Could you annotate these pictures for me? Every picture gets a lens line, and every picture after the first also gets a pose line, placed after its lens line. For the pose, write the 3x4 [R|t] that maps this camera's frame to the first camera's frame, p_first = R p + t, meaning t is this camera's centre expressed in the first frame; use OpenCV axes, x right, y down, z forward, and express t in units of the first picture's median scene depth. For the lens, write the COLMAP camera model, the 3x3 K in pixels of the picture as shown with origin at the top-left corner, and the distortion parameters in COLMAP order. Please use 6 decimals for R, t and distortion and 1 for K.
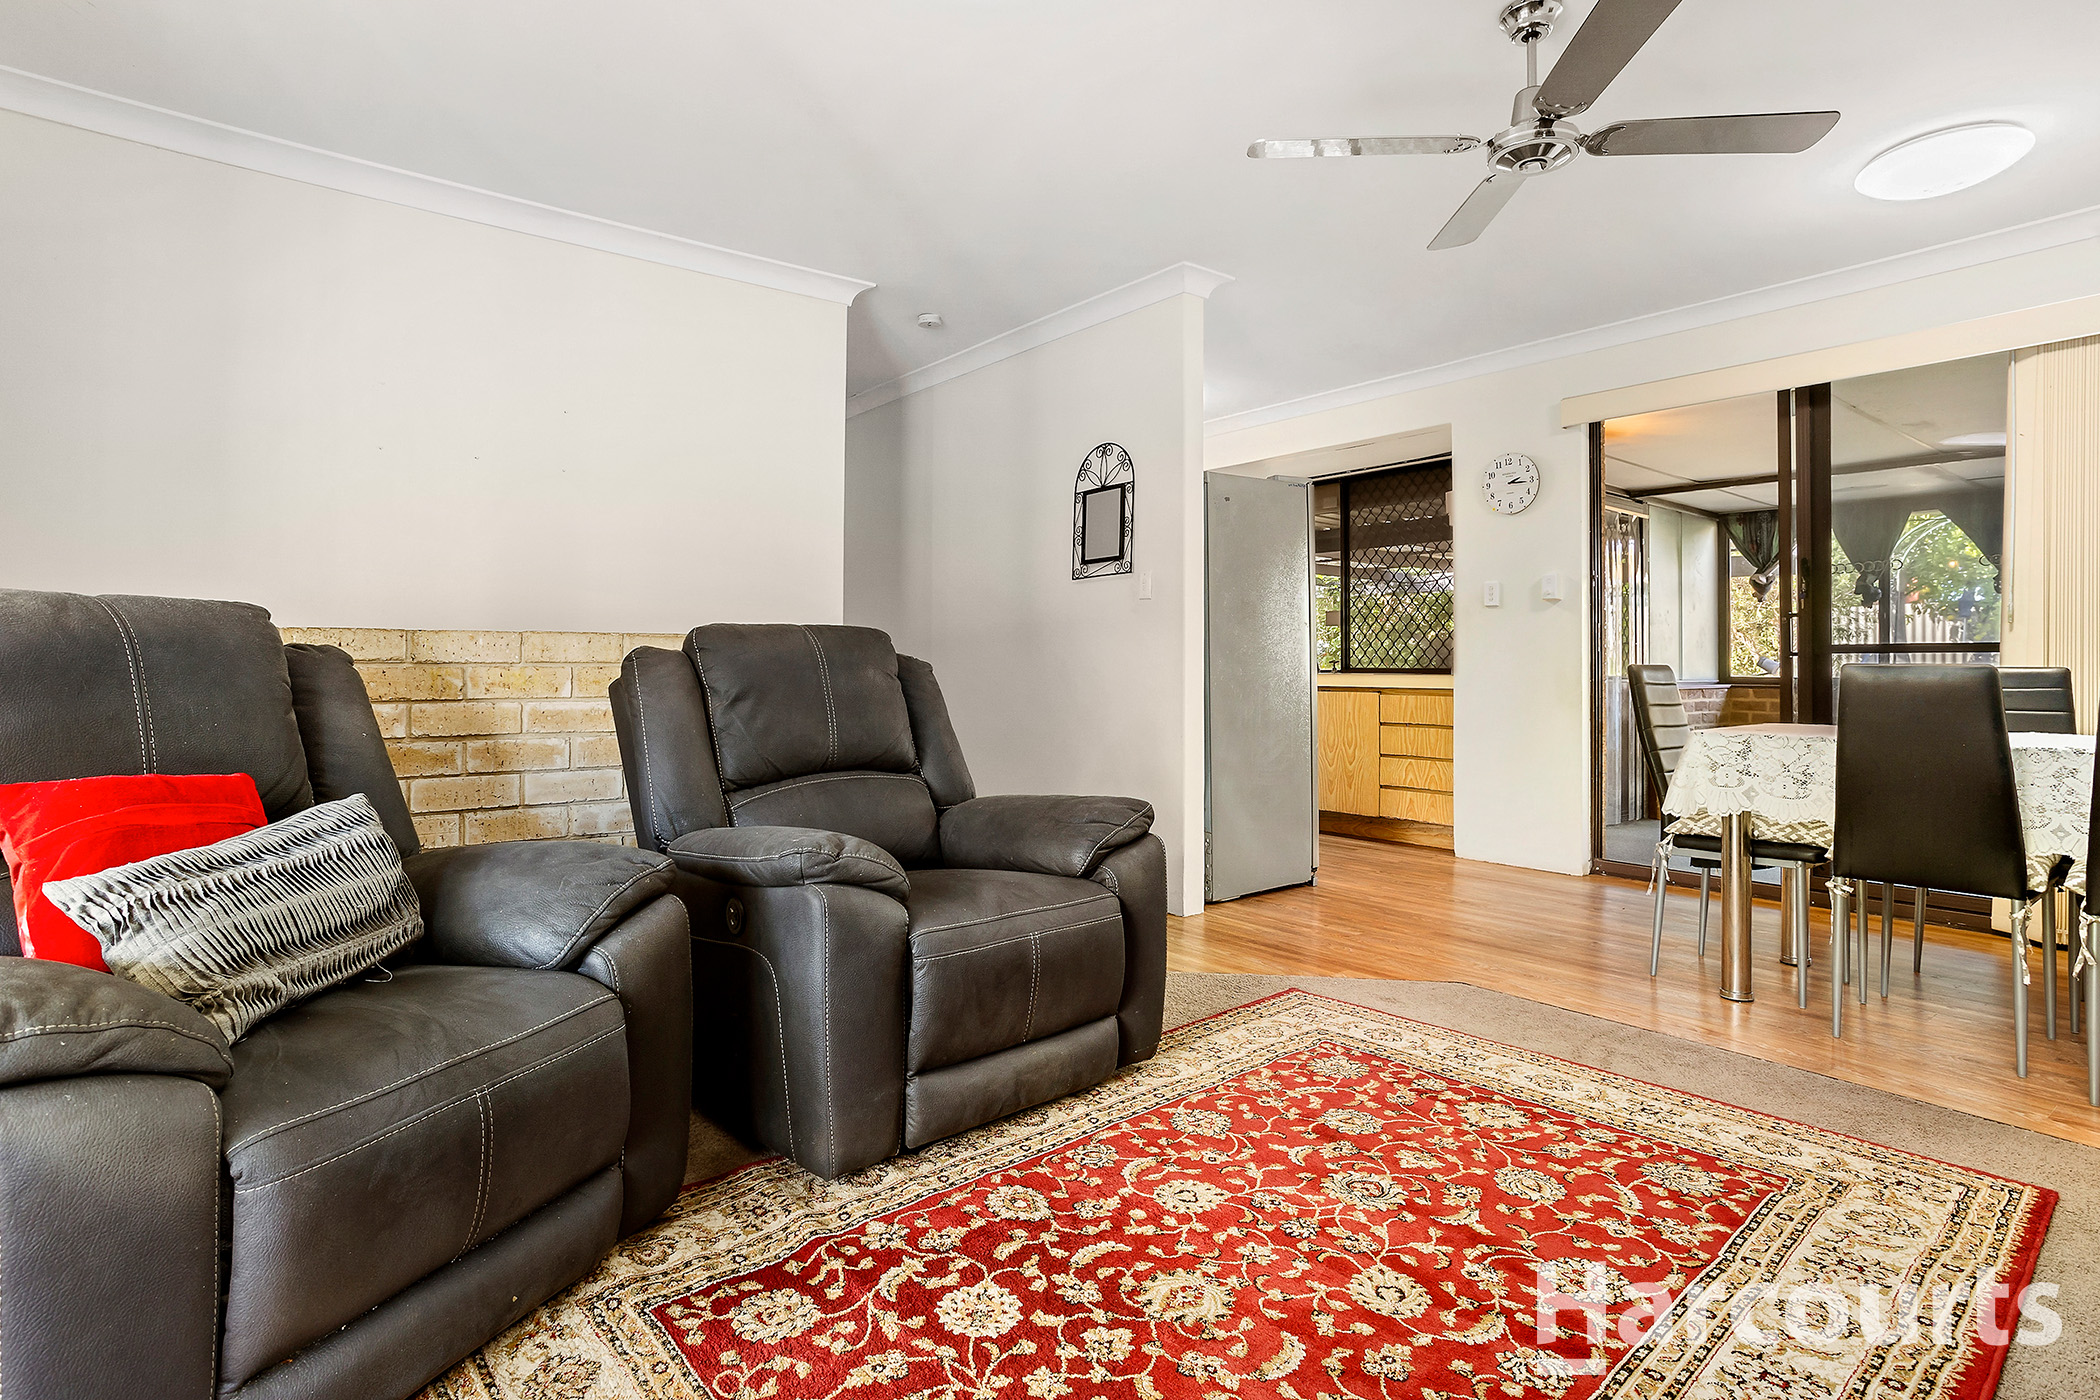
lens RADIAL K [[1068.8, 0, 1051.7], [0, 1068.8, 647.5], [0, 0, 1]] dist [-0.050863, 0.033892]
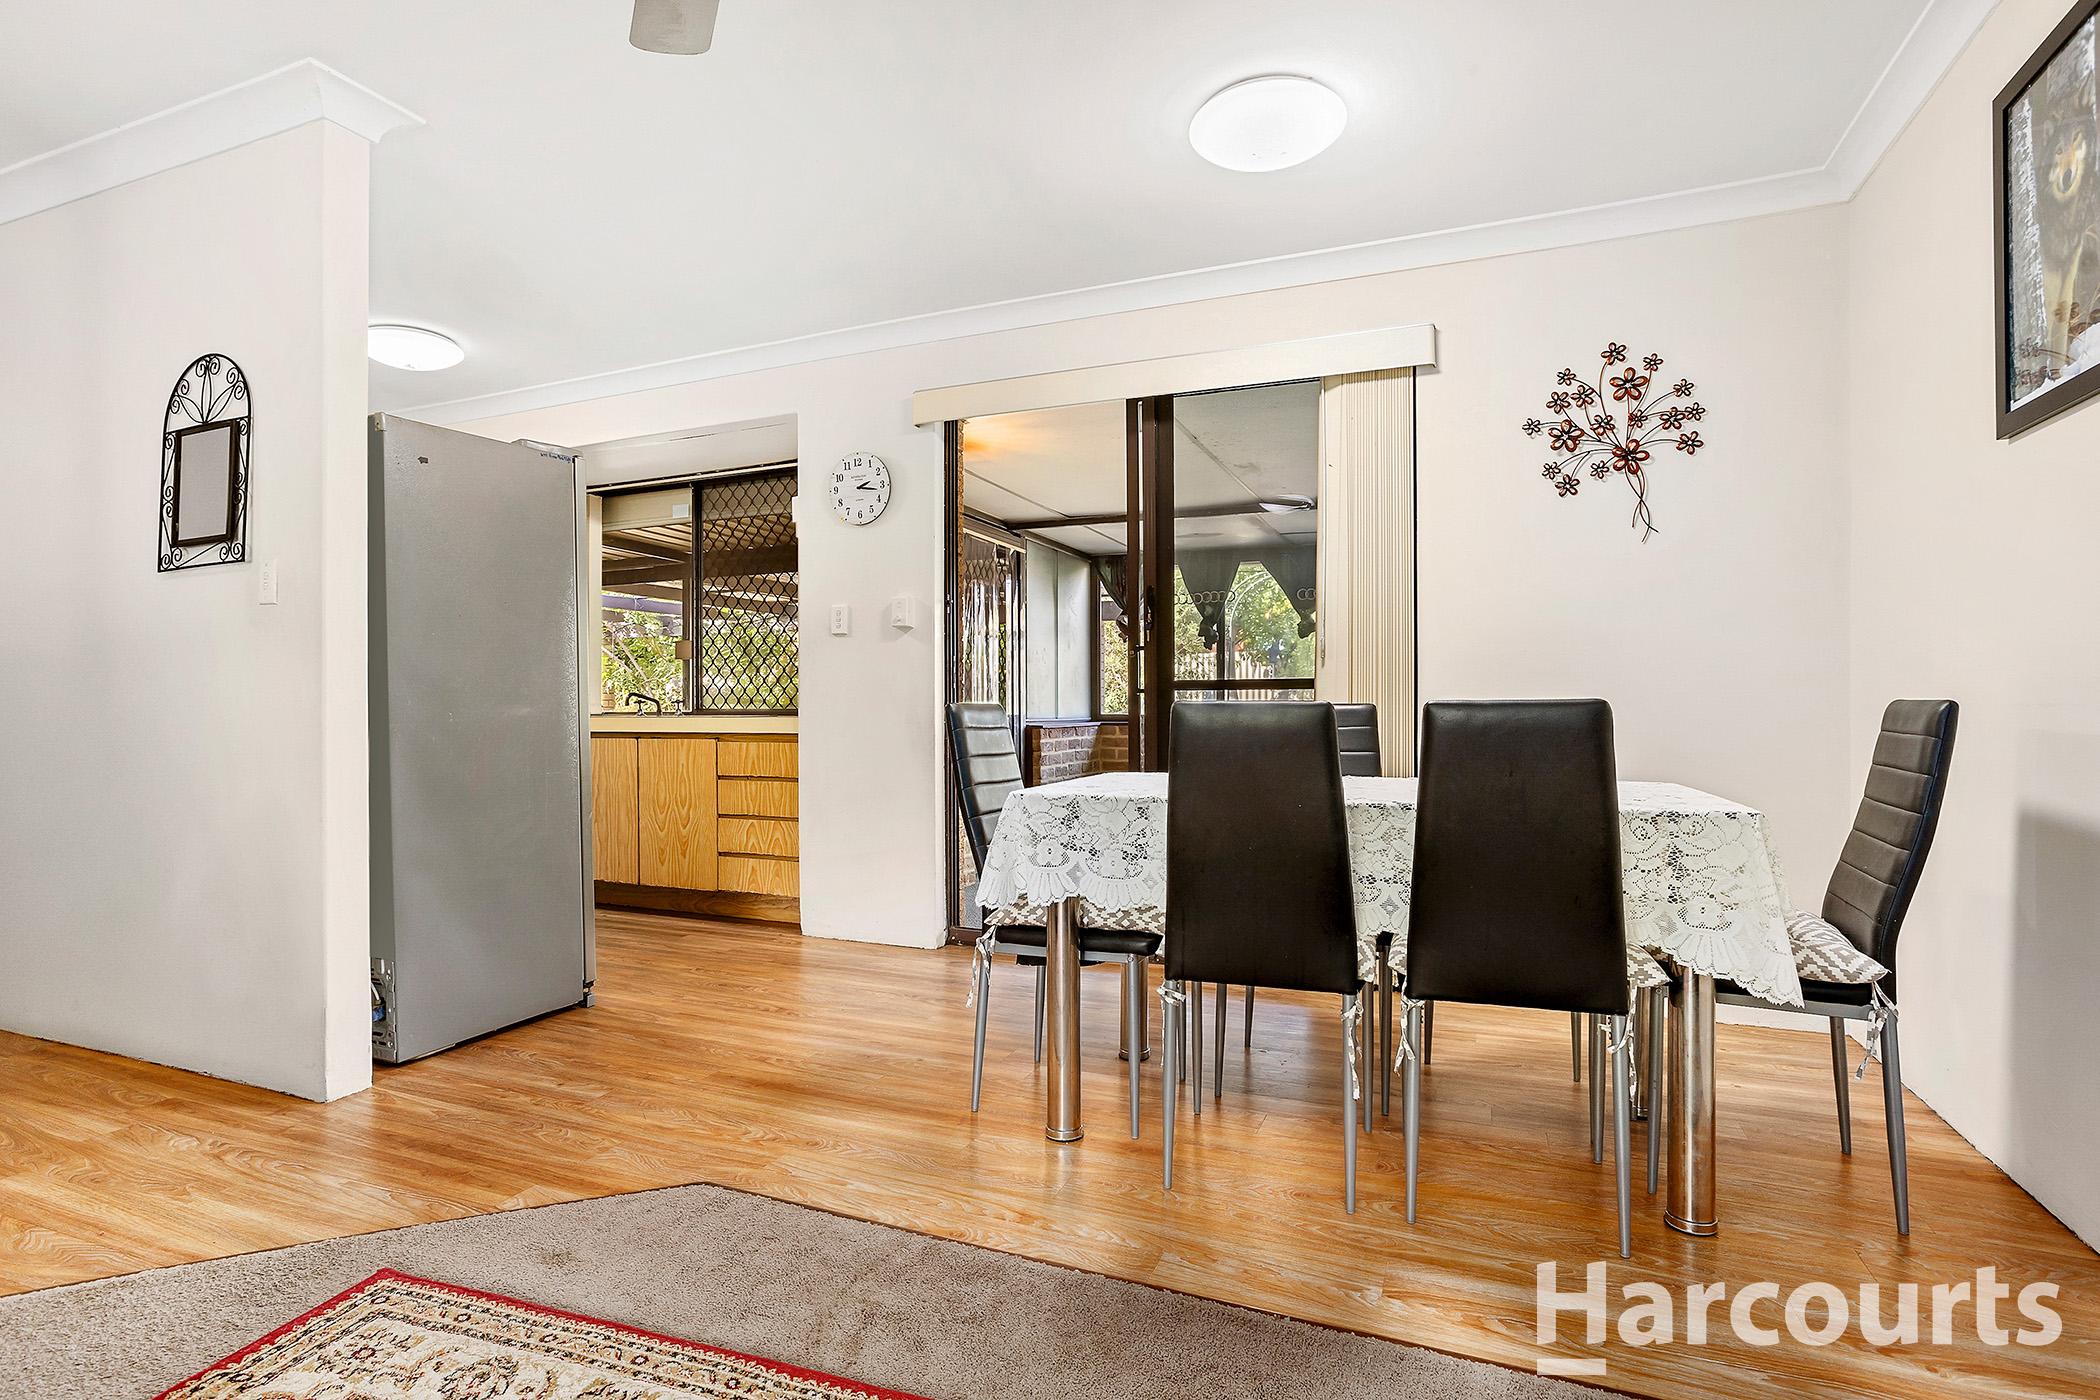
lens RADIAL K [[1022.1, 0, 1052.6], [0, 1022.1, 693.8], [0, 0, 1]] dist [-0.062936, 0.044291]
pose [[0.874149, -0.001601, 0.485655, 0.197077], [-0.001083, 0.999986, 0.005246, 0.004053], [-0.485657, -0.005111, 0.874135, 0.246824]]
